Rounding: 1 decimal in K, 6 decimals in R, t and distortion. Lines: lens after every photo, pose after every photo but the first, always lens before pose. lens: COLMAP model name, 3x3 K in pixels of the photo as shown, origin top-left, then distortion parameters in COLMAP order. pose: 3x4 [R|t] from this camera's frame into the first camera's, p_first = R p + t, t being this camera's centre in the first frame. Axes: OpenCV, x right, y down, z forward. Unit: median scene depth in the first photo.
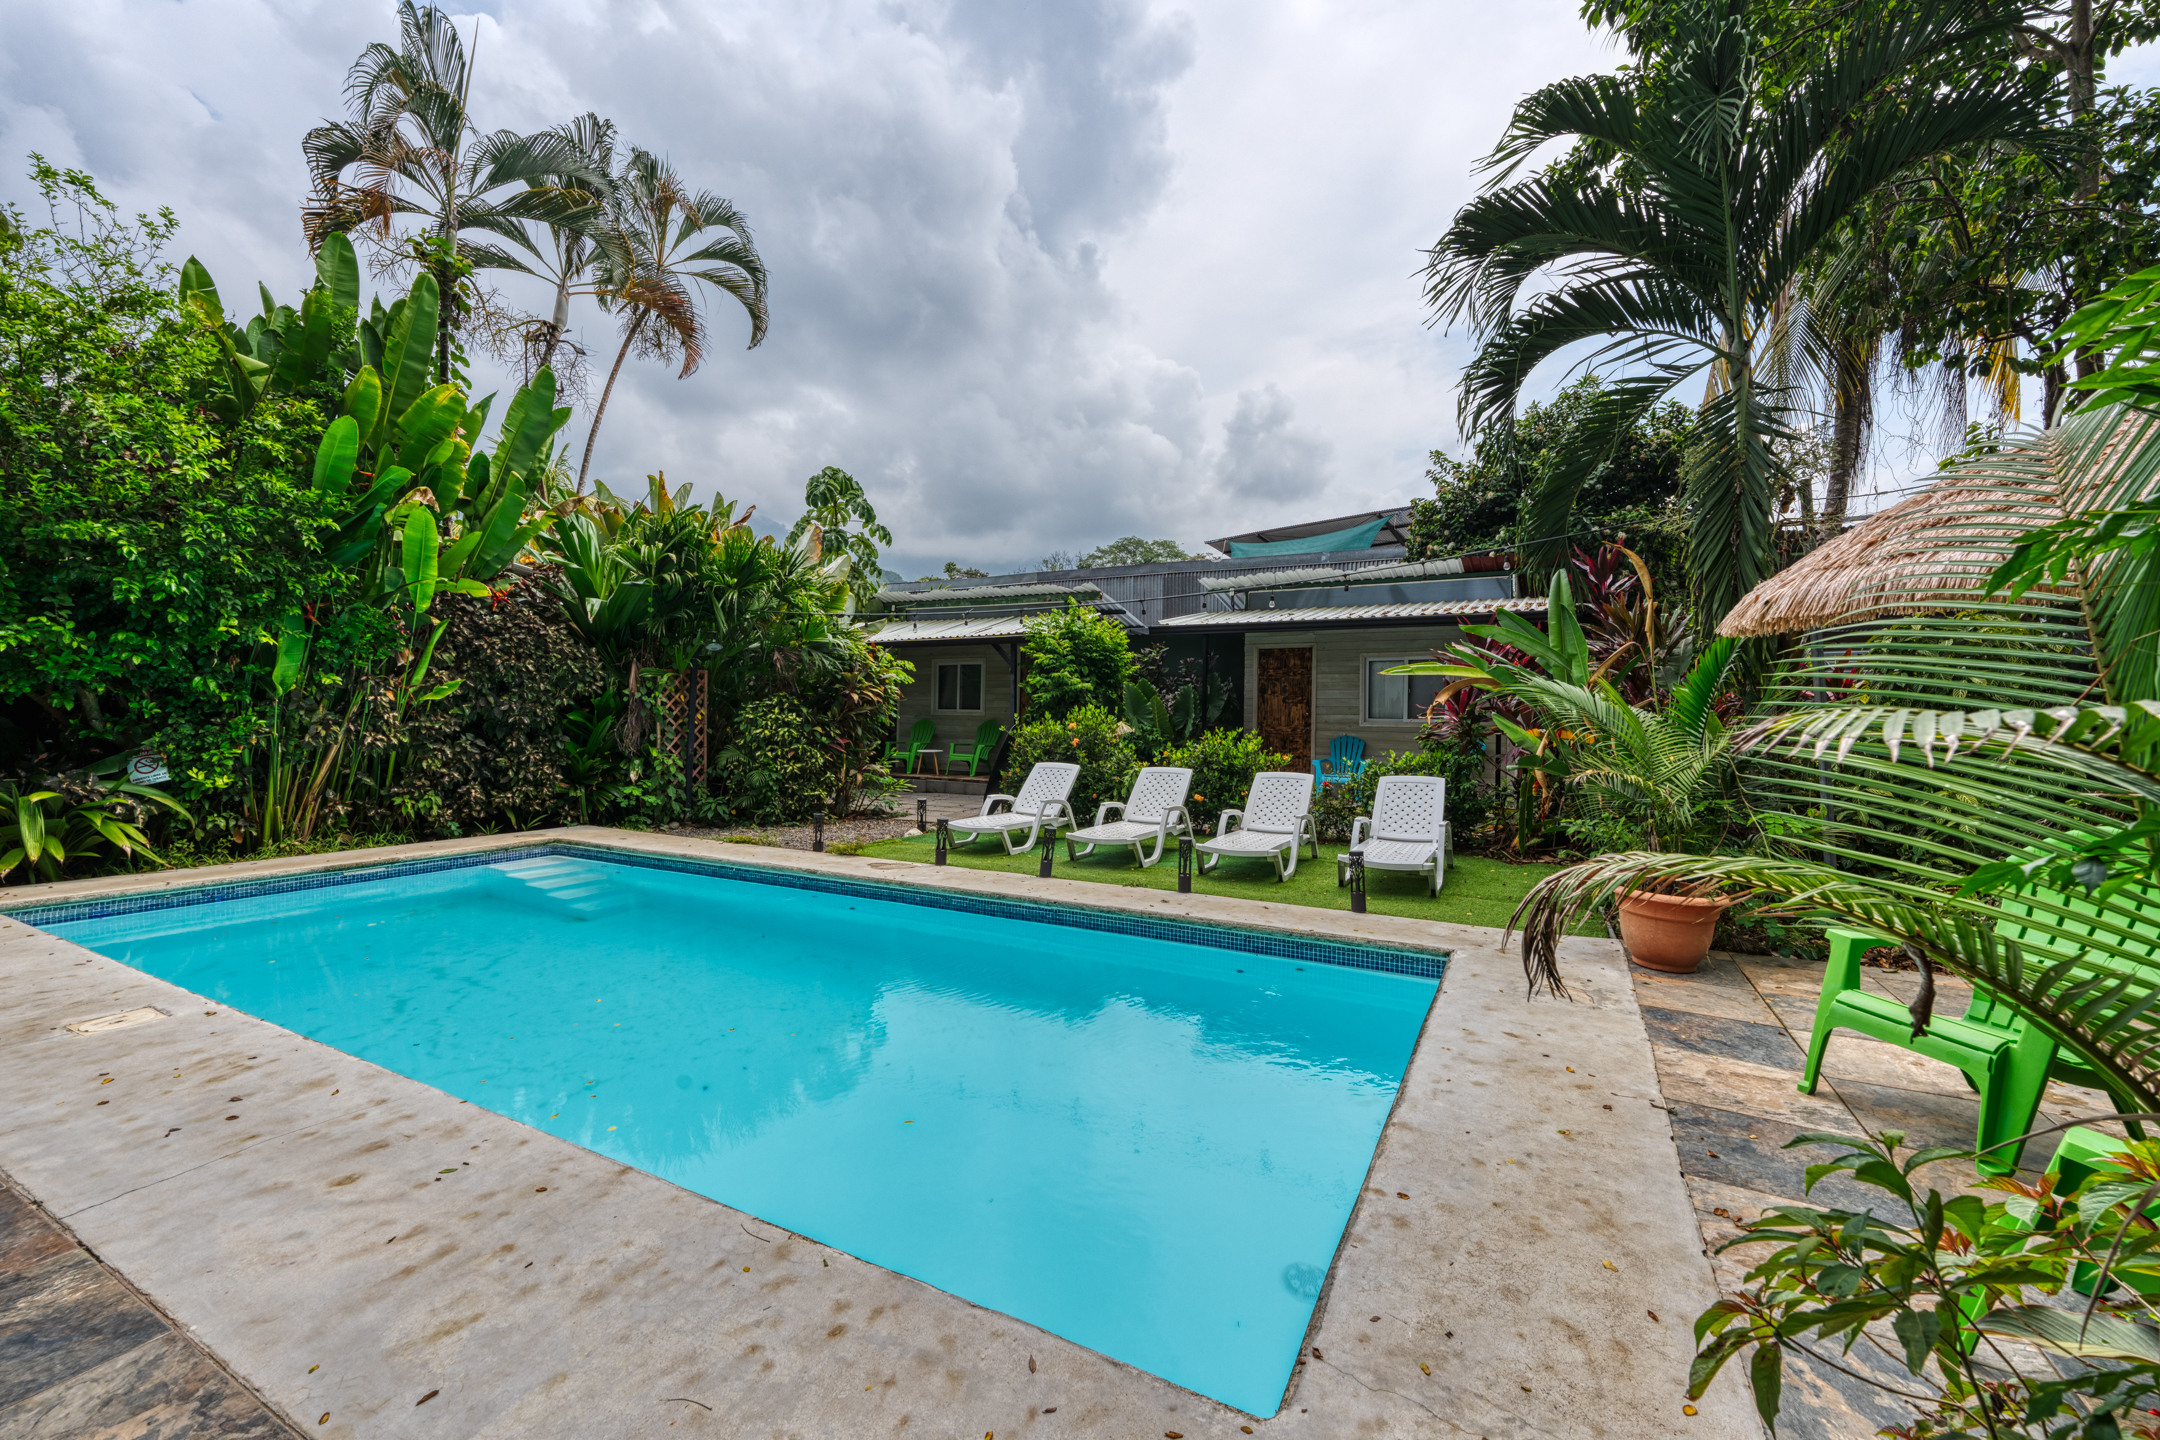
lens RADIAL K [[887.6, 0, 1059.7], [0, 887.6, 711.4], [0, 0, 1]] dist [-0.009220, 0.000145]
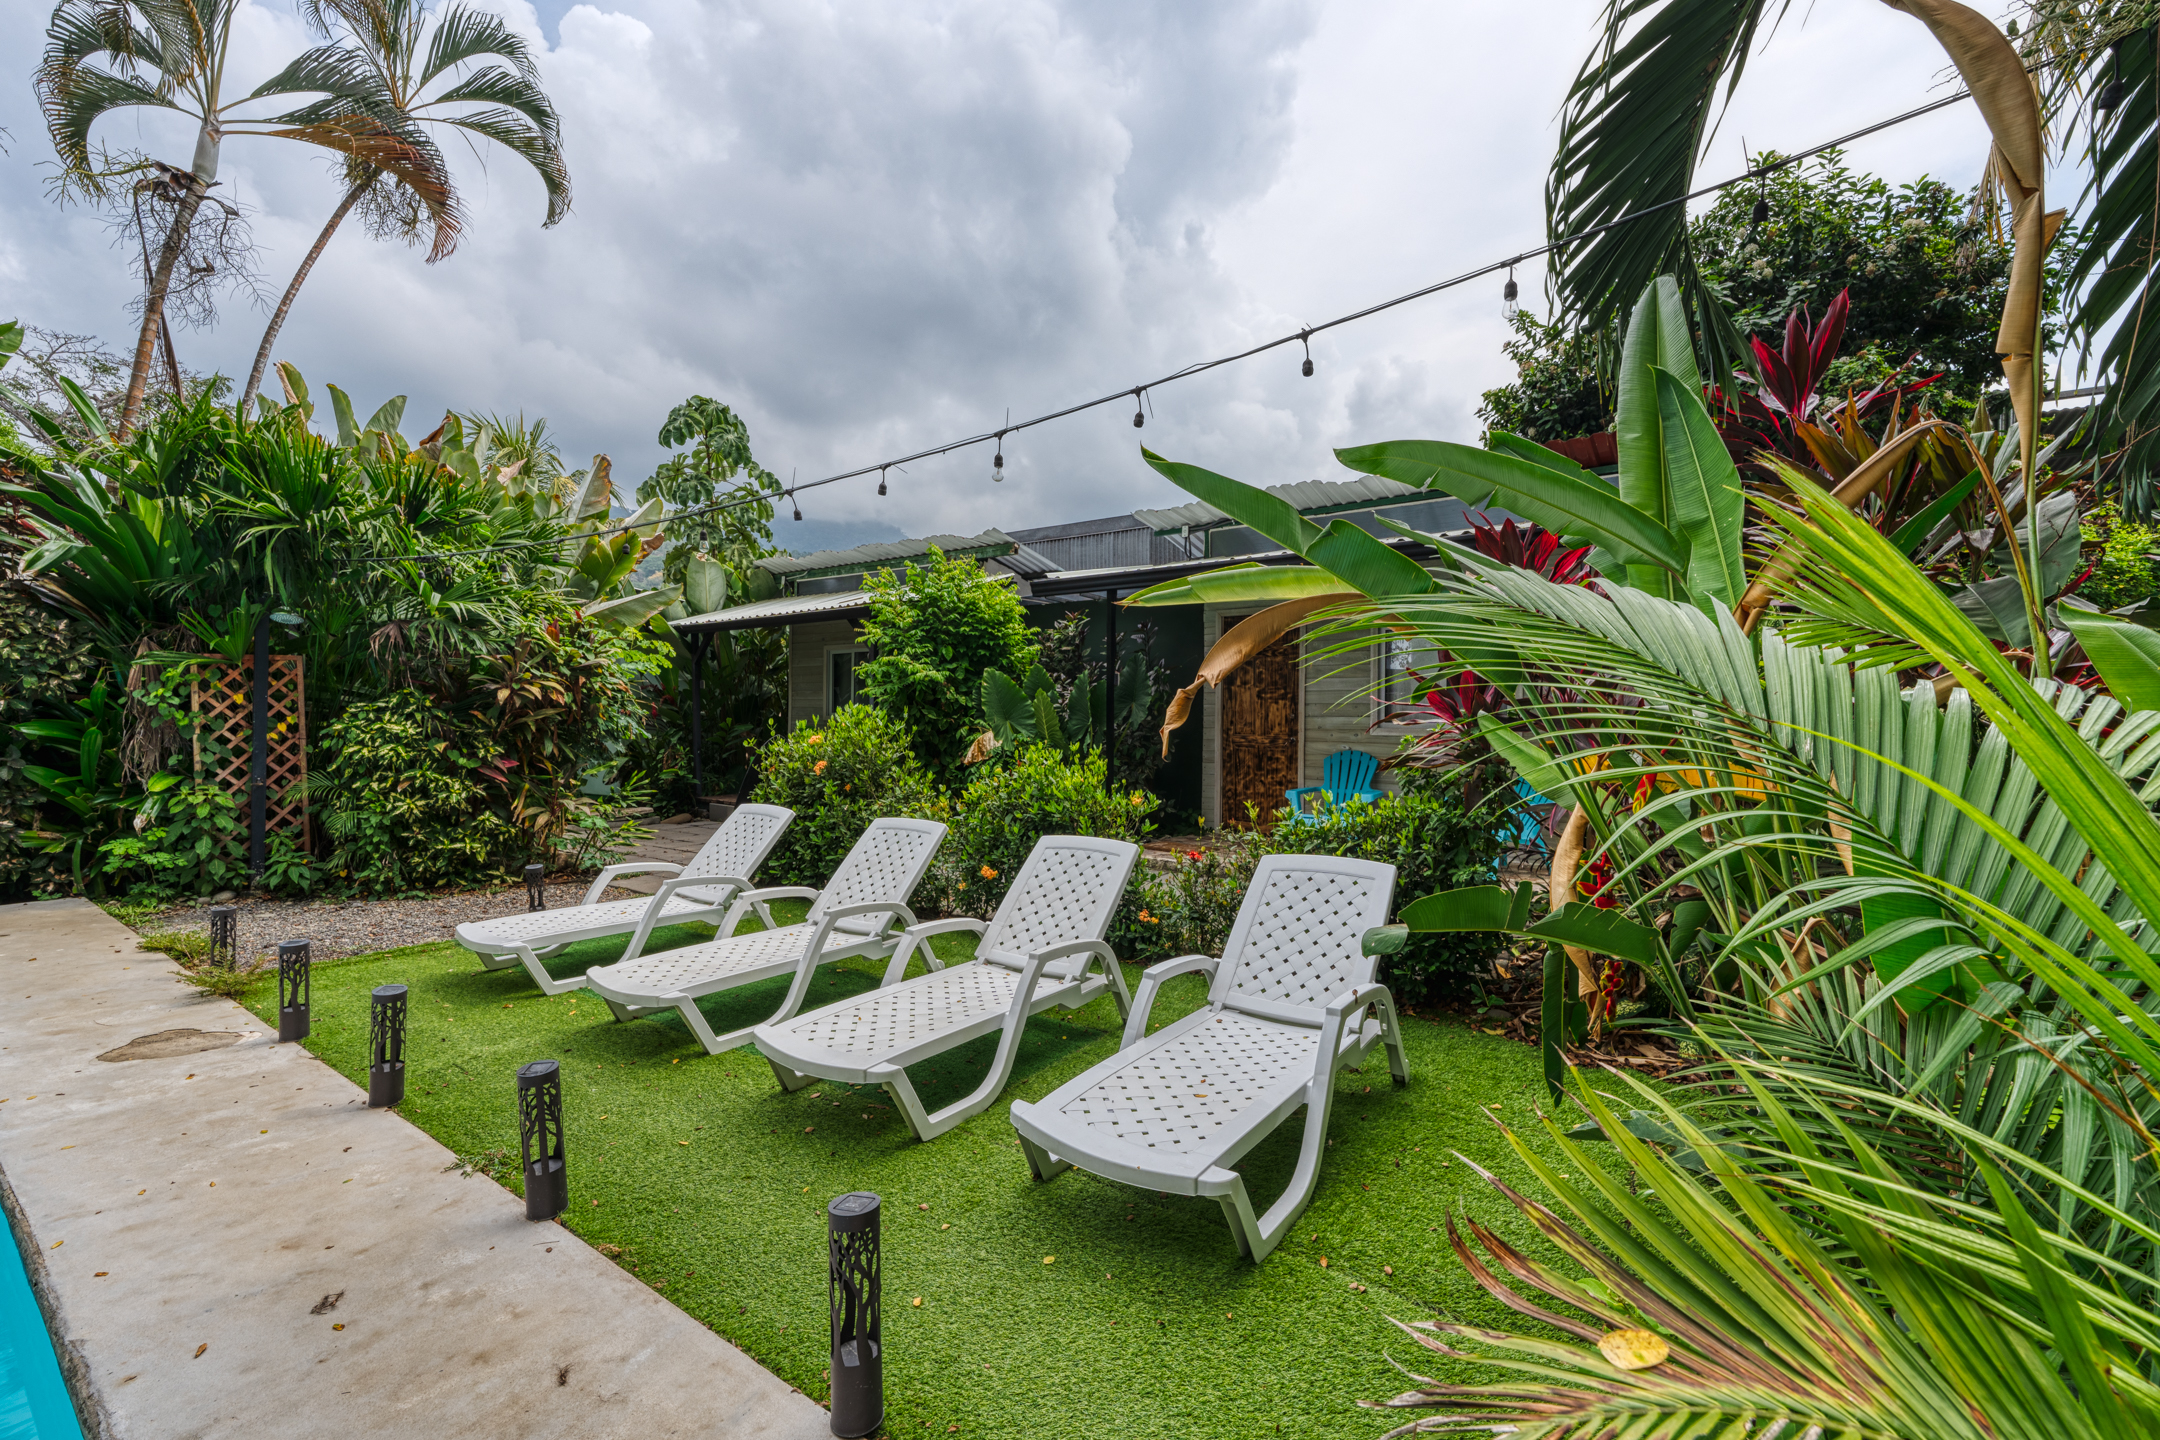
lens RADIAL K [[887.6, 0, 1101.5], [0, 887.6, 730.8], [0, 0, 1]] dist [-0.009220, 0.000145]
pose [[0.993422, -0.004381, -0.114429, 0.218382], [0.006507, 0.999813, 0.018205, 0.000610], [0.114328, -0.018830, 0.993265, 0.355771]]
